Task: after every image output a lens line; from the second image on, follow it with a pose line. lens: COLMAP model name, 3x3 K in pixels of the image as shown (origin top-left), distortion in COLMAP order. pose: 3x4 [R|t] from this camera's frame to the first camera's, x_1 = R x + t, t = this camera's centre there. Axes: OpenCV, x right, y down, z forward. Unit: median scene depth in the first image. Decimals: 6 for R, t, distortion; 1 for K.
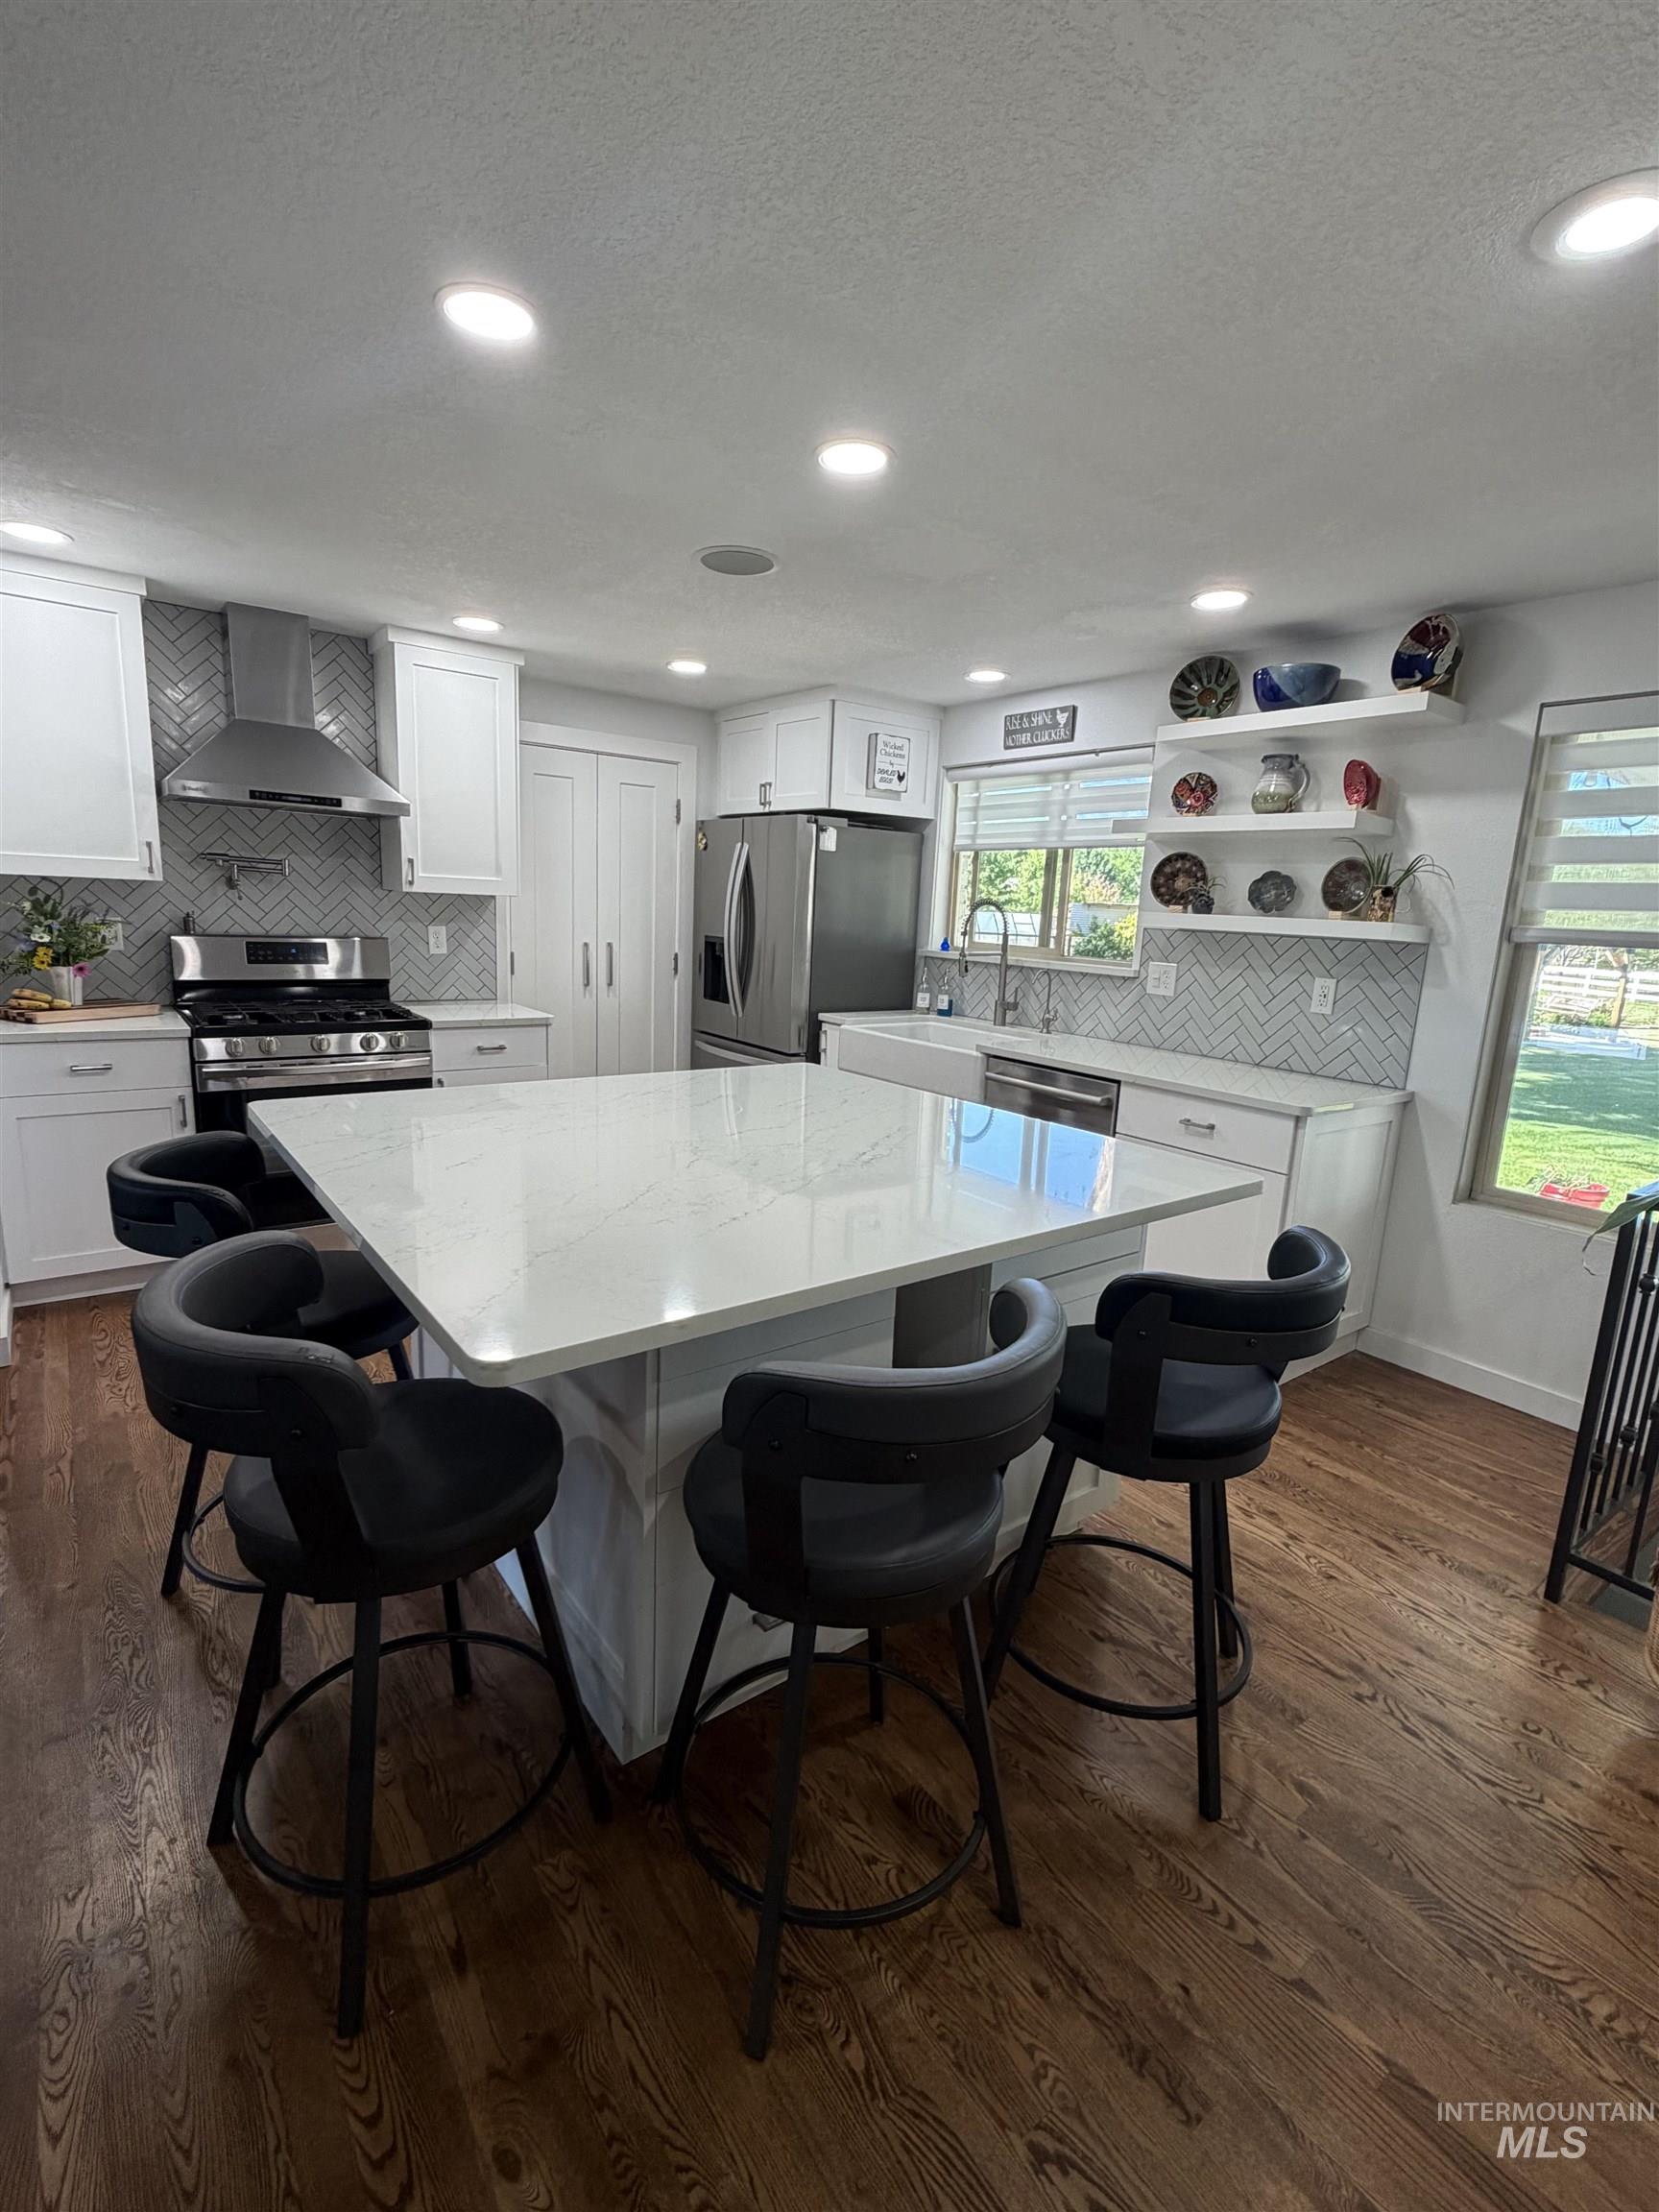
lens RADIAL K [[1001.0, 0, 824.6], [0, 1001.0, 1099.7], [0, 0, 1]] dist [-0.000689, 0.000118]
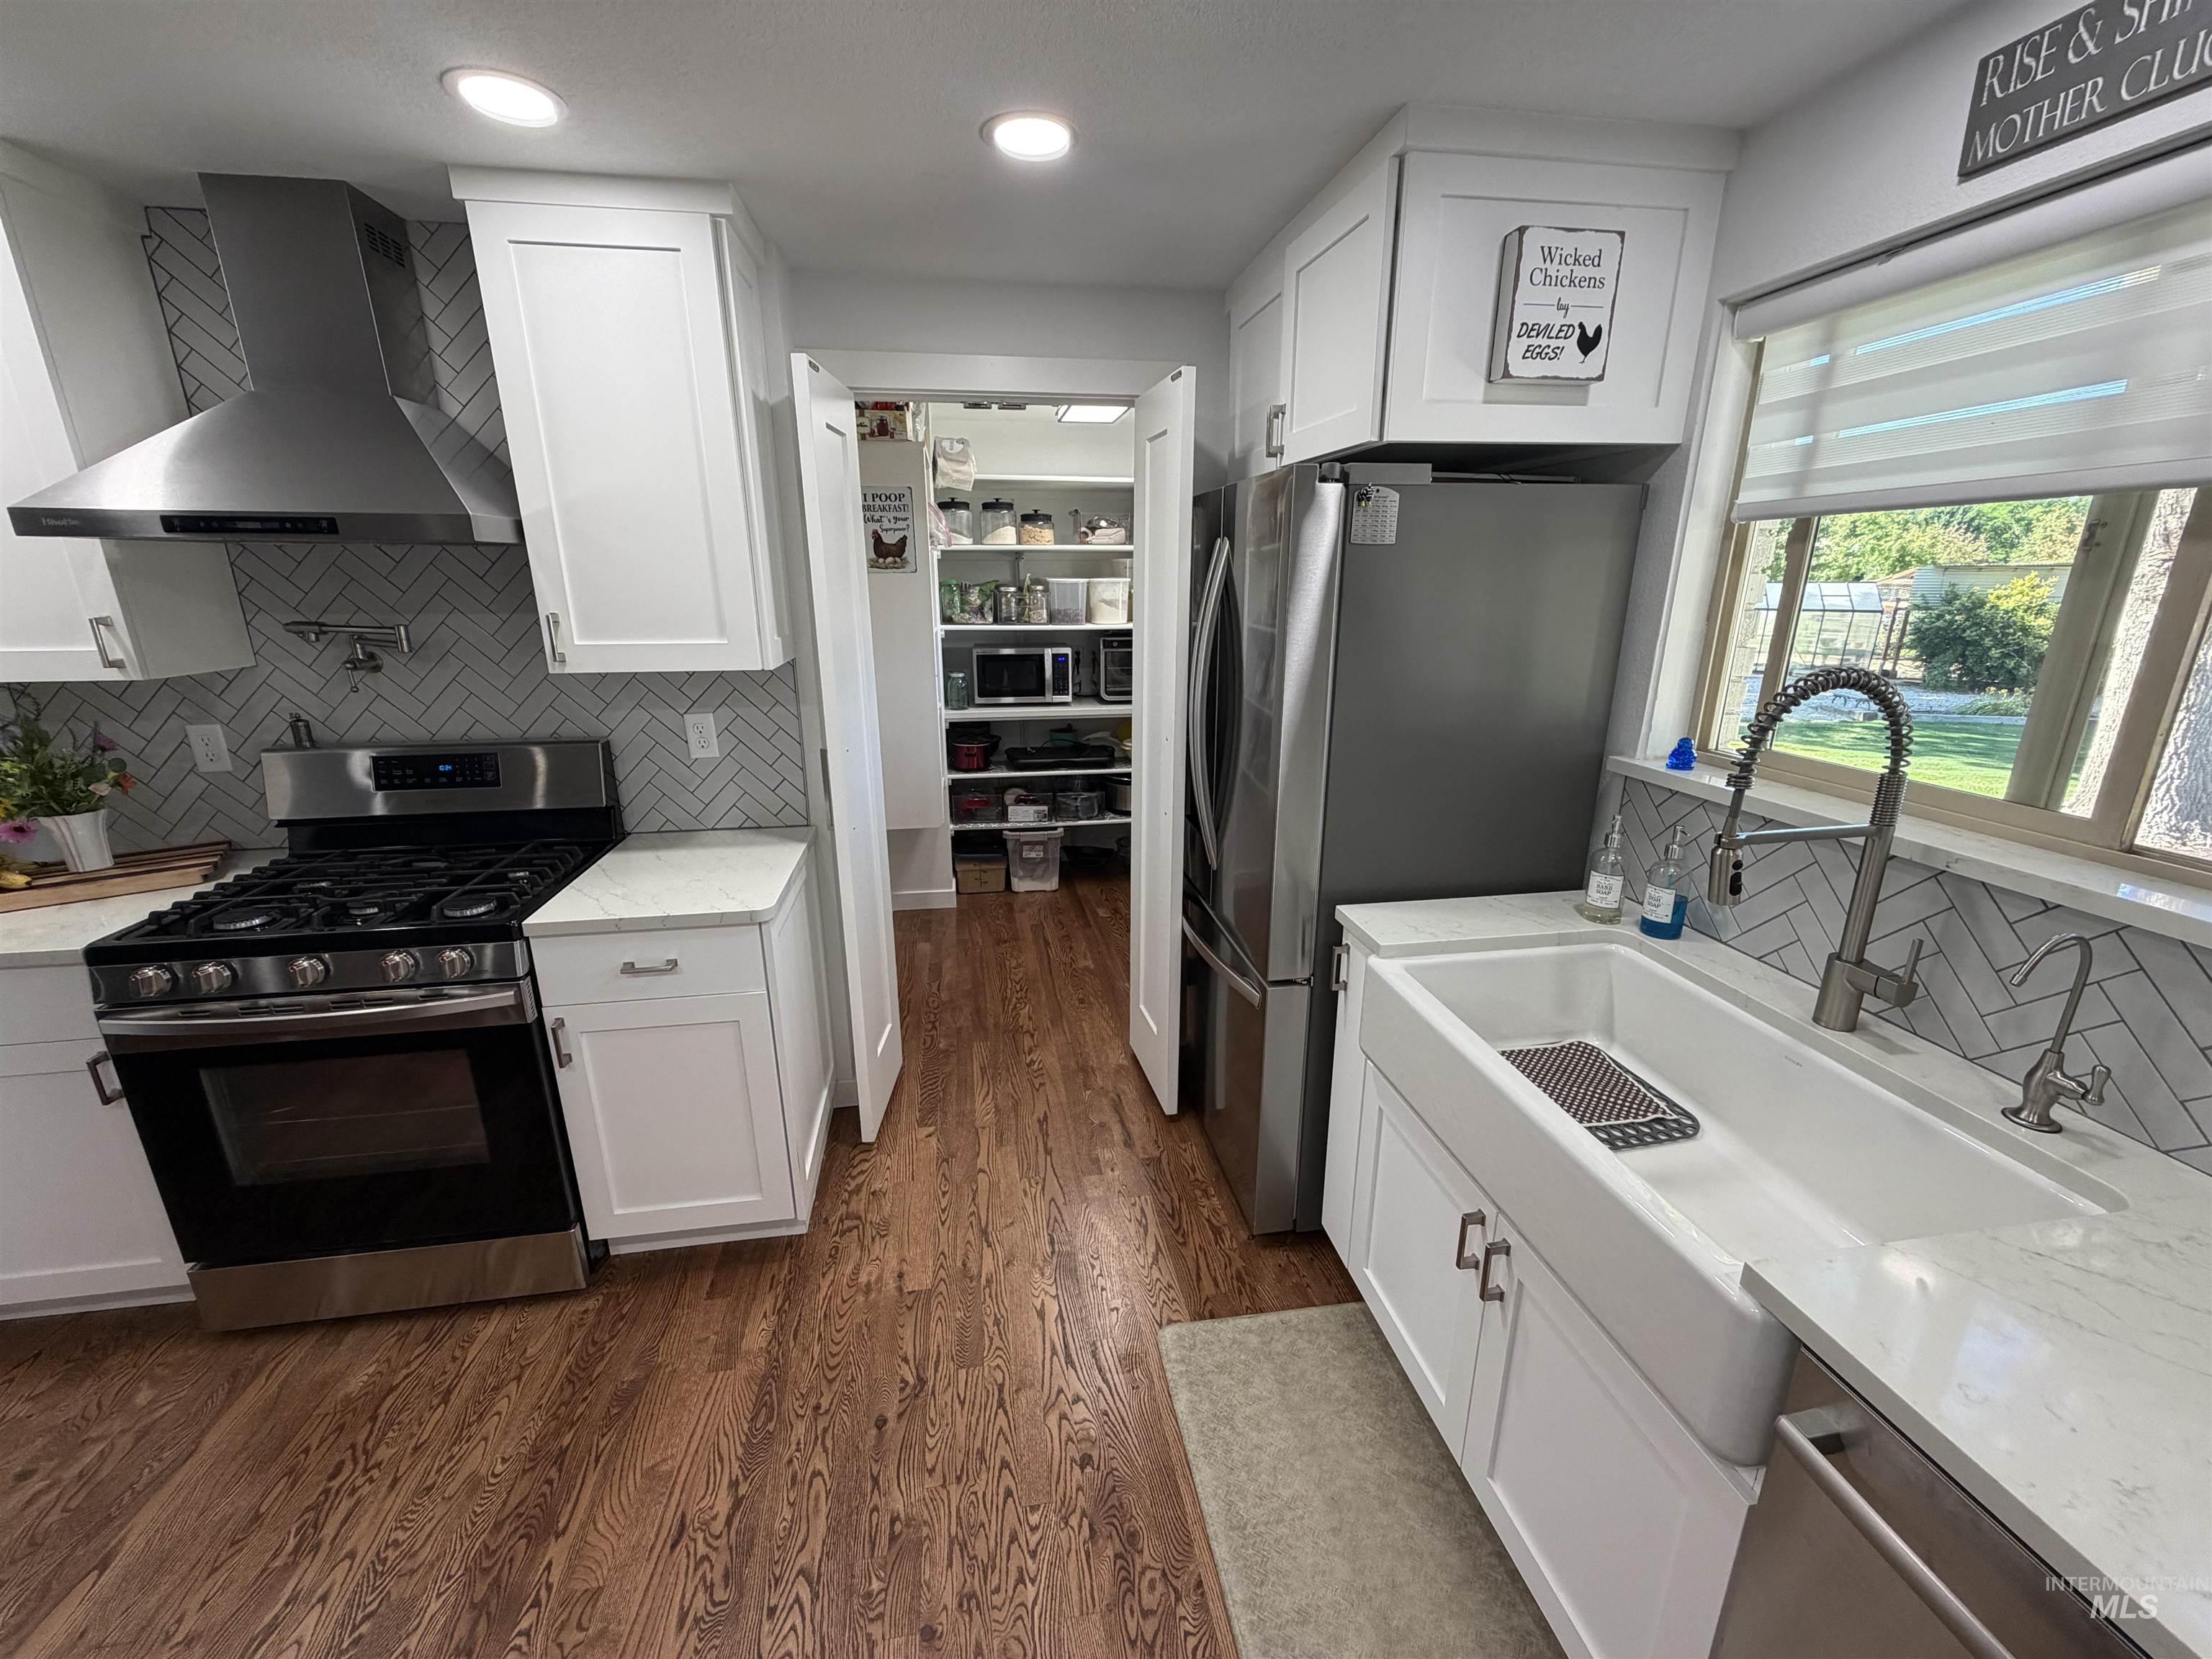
lens RADIAL K [[873.5, 0, 1100.4], [0, 873.5, 827.4], [0, 0, 1]] dist [0.000833, -0.000511]
pose [[0.885454, 0.081450, -0.457534, 0.089442], [-0.046931, 0.995160, 0.086334, -0.172543], [0.462352, -0.054972, 0.884991, 0.675478]]
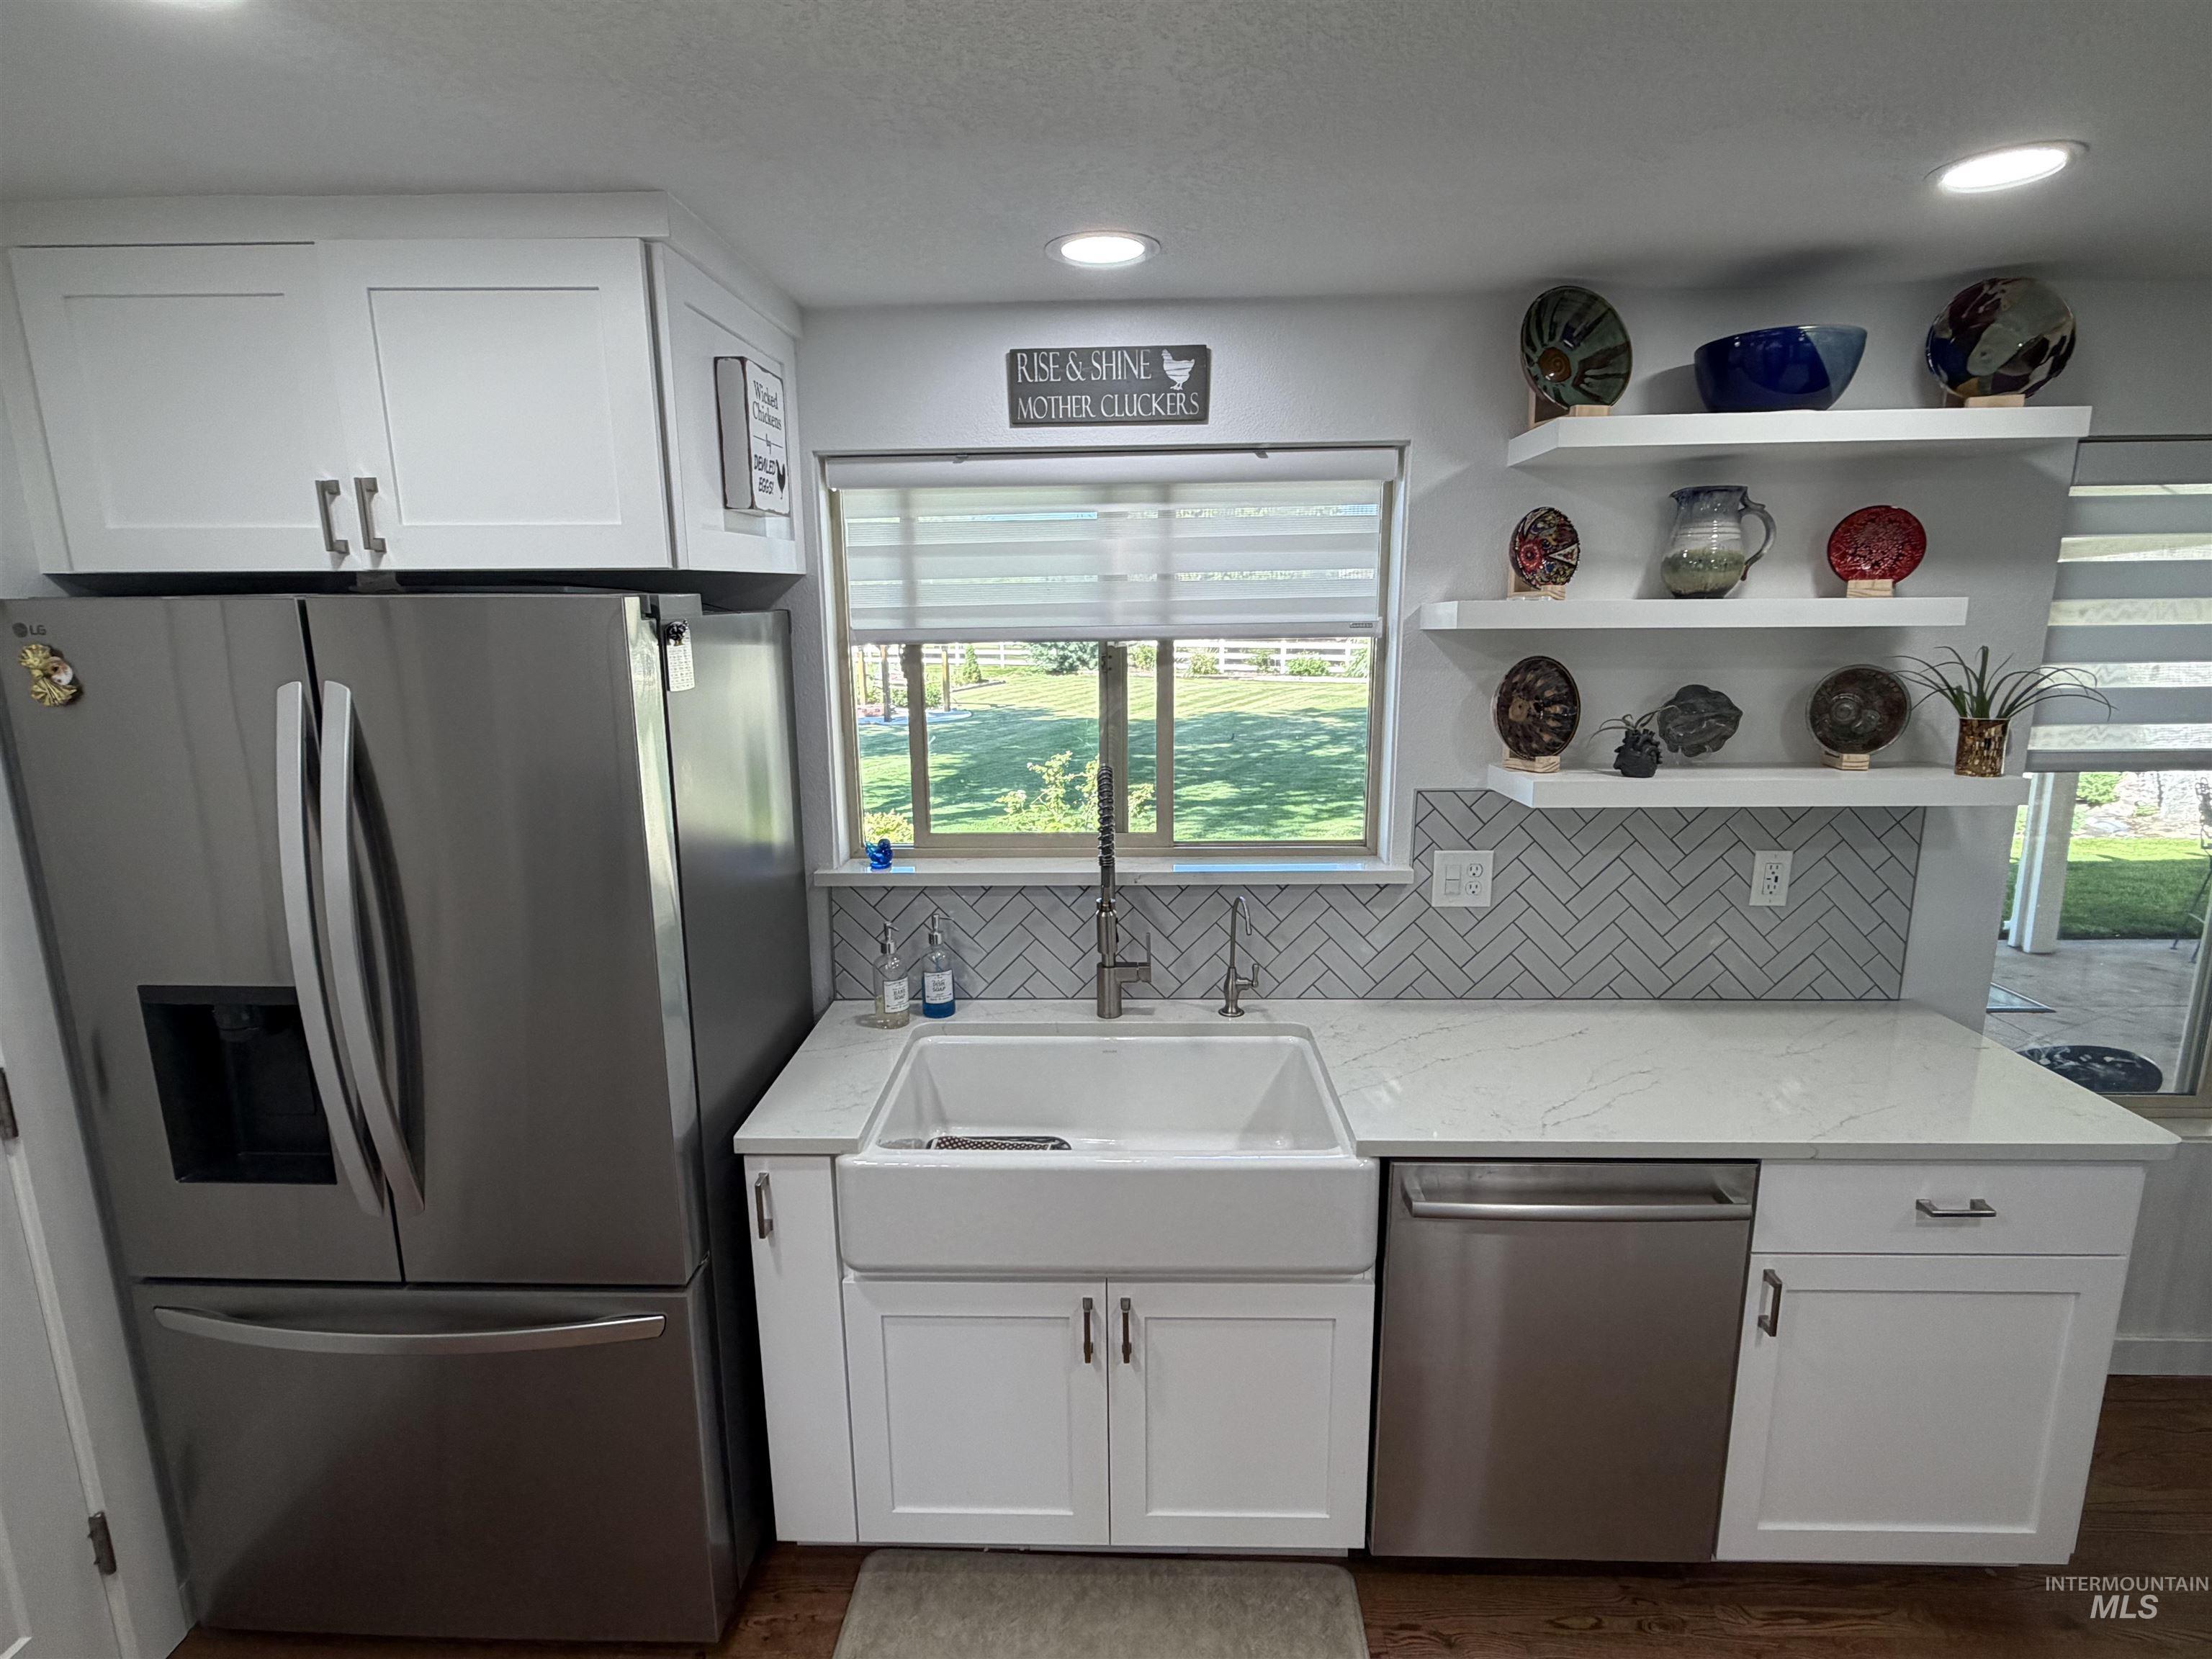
lens RADIAL K [[1113.7, 0, 1086.2], [0, 1113.7, 829.0], [0, 0, 1]] dist [0.000712, 0.000224]
pose [[0.621211, -0.212304, 0.754337, -0.233724], [0.192455, 0.974454, 0.115764, -0.245469], [-0.759643, 0.073262, 0.646200, 0.724804]]
